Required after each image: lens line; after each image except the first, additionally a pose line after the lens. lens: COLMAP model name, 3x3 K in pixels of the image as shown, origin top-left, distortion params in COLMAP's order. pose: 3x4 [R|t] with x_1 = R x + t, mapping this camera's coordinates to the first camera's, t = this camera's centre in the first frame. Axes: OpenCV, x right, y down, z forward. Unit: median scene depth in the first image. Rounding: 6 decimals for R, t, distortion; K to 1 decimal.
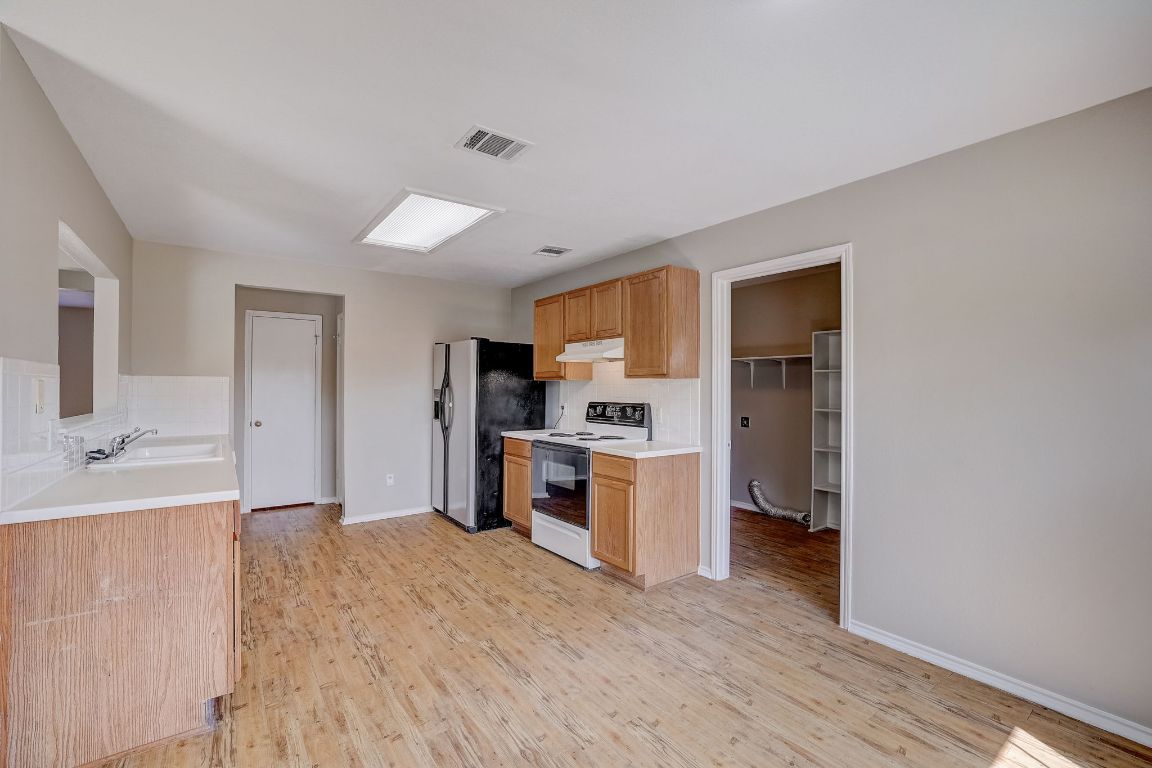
lens RADIAL K [[494.7, 0, 579.0], [0, 494.7, 385.1], [0, 0, 1]] dist [-0.047687, 0.017547]
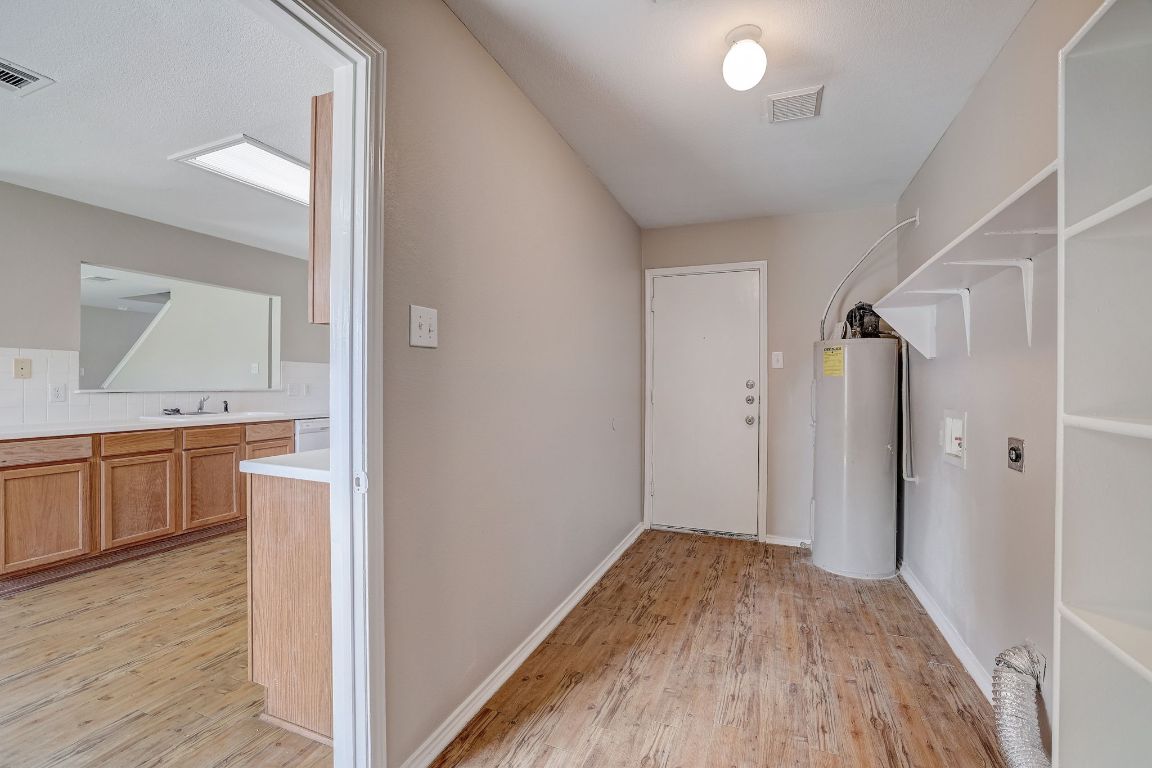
lens RADIAL K [[494.7, 0, 579.0], [0, 494.7, 385.1], [0, 0, 1]] dist [-0.047687, 0.017547]
pose [[0.526089, -0.000023, -0.850429, 0.761833], [0.002547, 0.999996, 0.001548, 0.047807], [0.850426, -0.002980, 0.526087, 0.999109]]
